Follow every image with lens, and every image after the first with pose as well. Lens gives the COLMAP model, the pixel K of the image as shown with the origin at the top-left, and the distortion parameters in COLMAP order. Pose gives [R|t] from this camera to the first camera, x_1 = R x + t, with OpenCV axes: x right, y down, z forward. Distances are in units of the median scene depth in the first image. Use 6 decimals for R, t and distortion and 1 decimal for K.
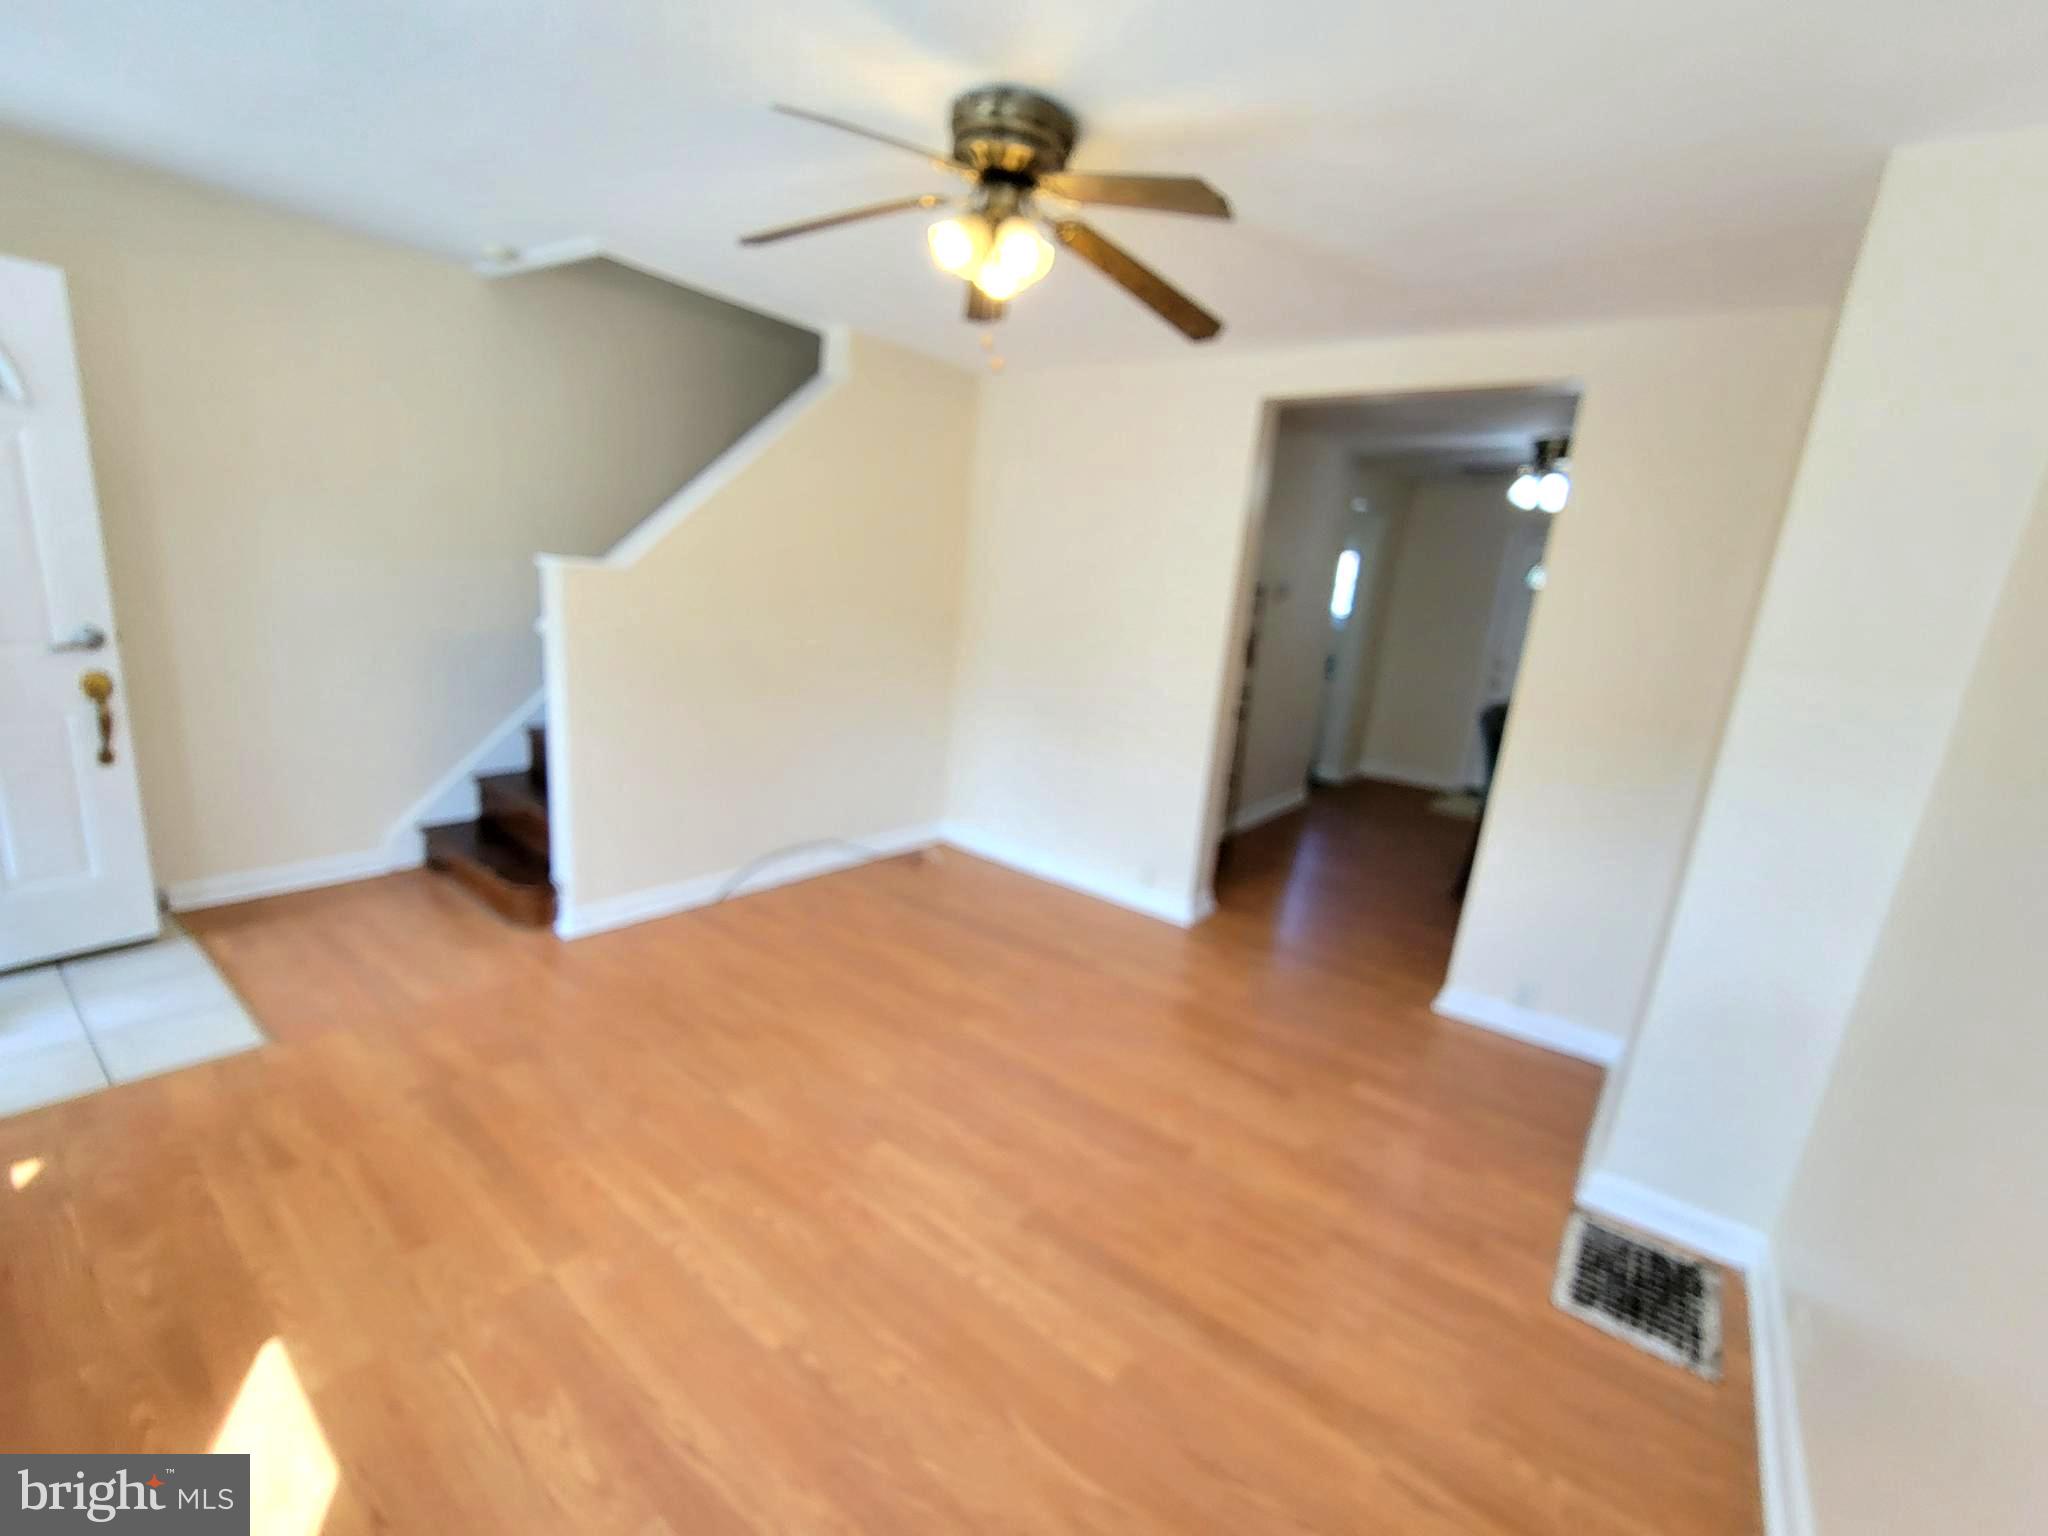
lens RADIAL K [[842.9, 0, 1021.0], [0, 842.9, 777.1], [0, 0, 1]] dist [-0.002593, 0.002679]
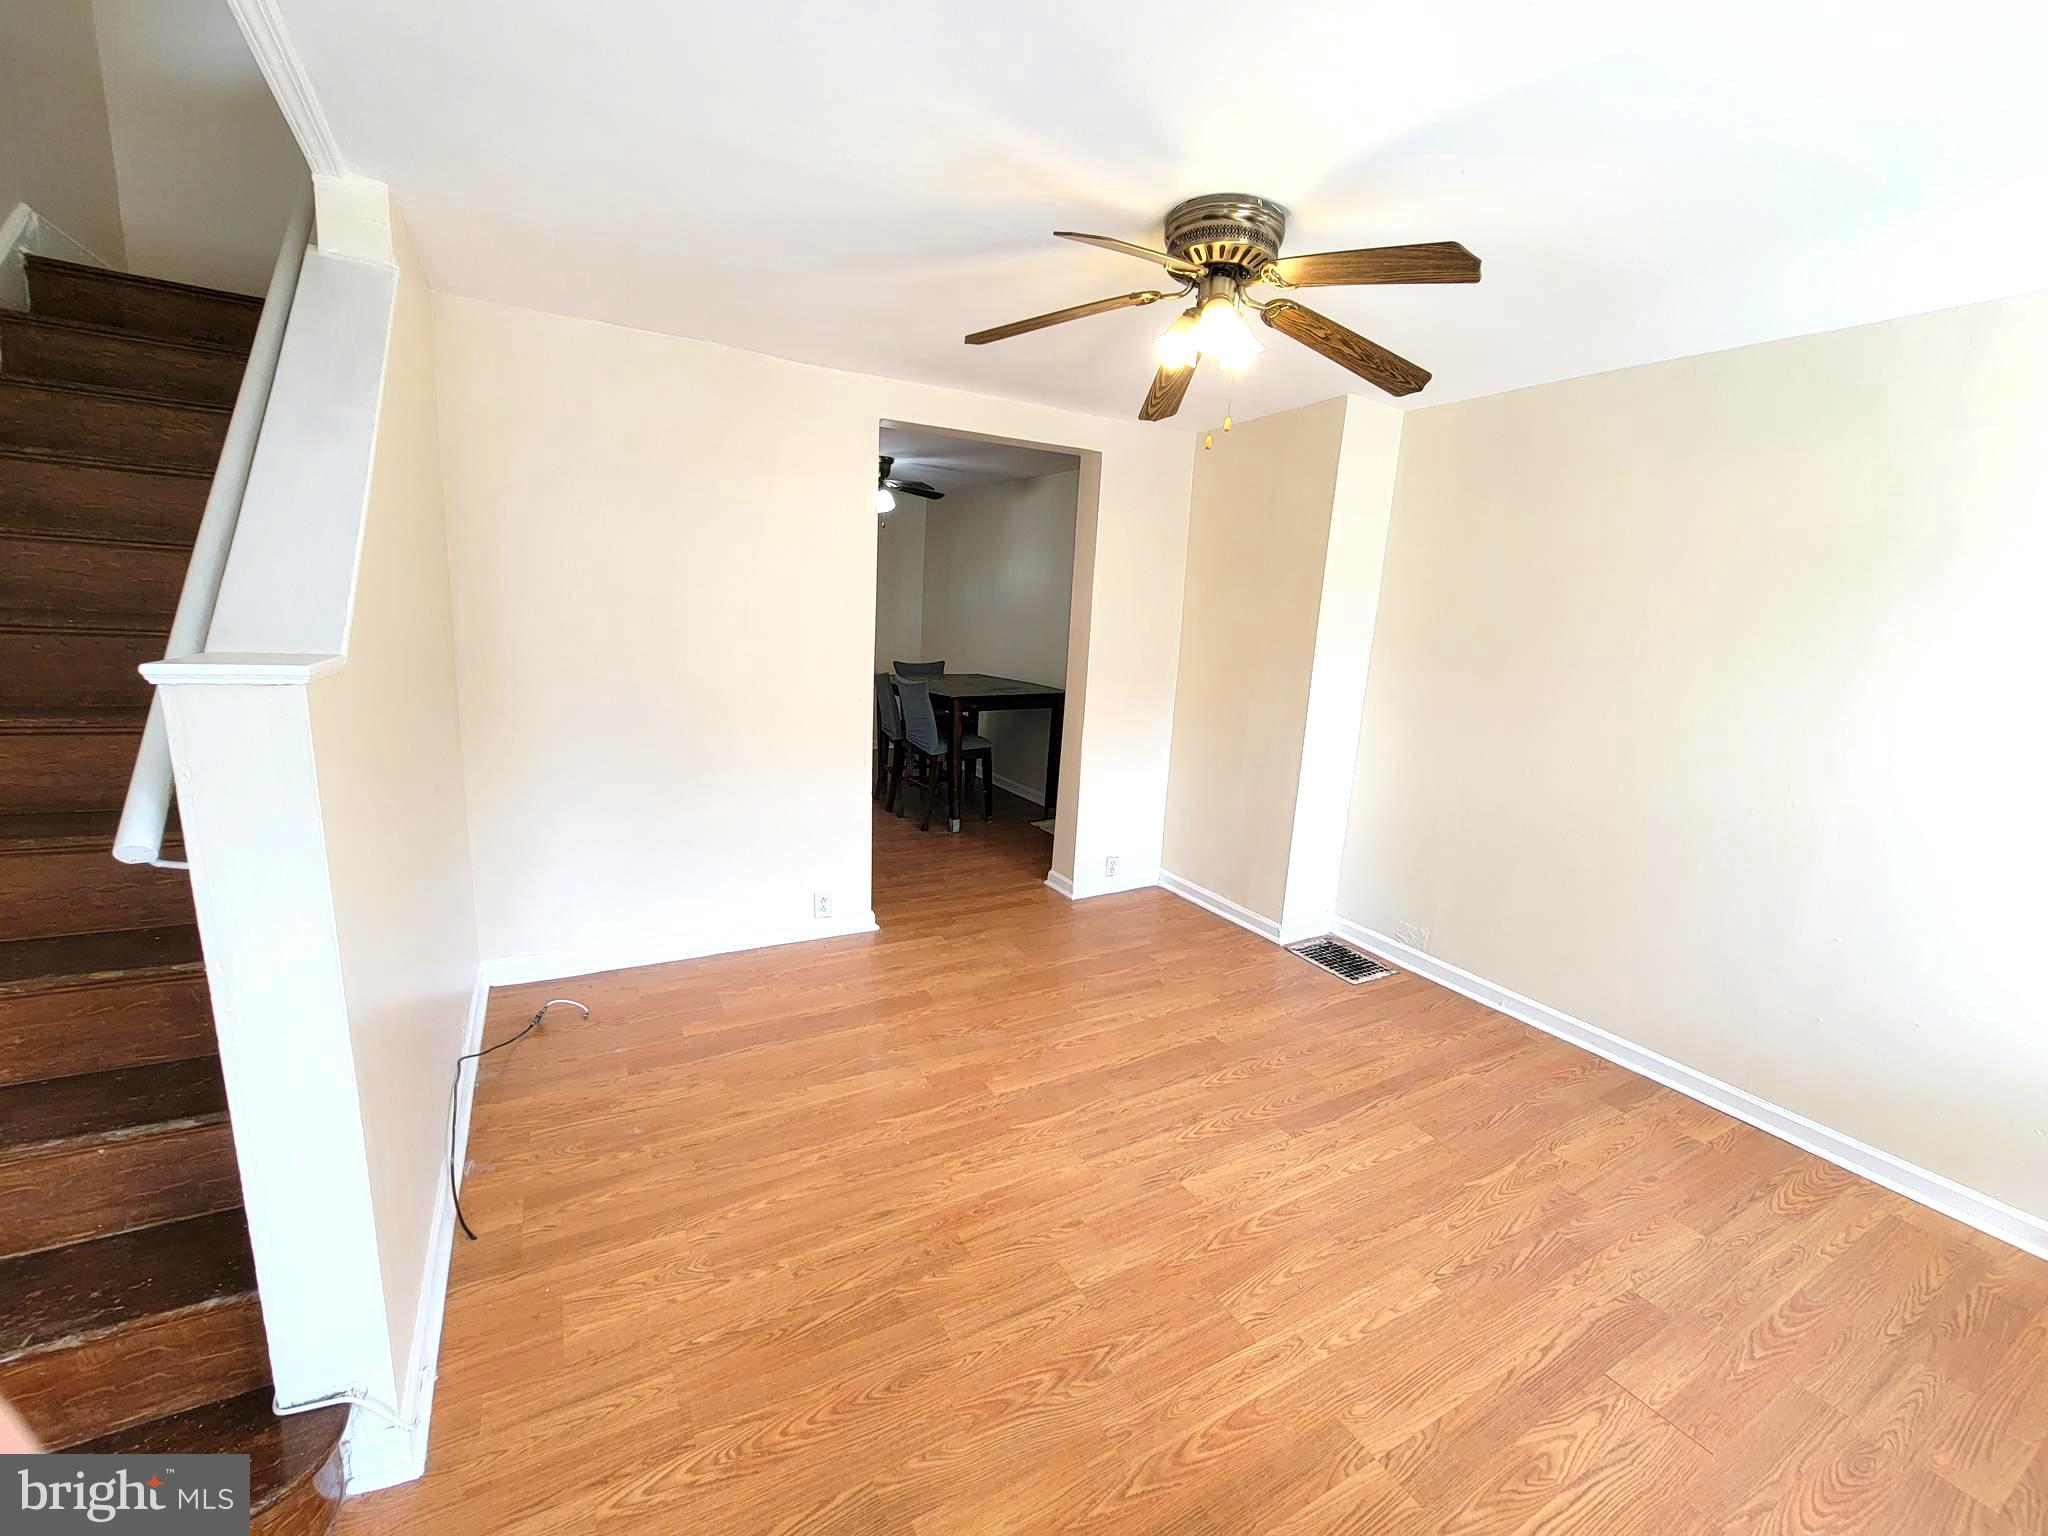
lens RADIAL K [[842.9, 0, 1017.8], [0, 842.9, 762.0], [0, 0, 1]] dist [-0.002593, 0.002679]
pose [[0.396531, -0.229722, 0.888814, -1.186886], [0.209842, 0.965233, 0.155856, -0.298214], [-0.893717, 0.124709, 0.430950, 0.775027]]
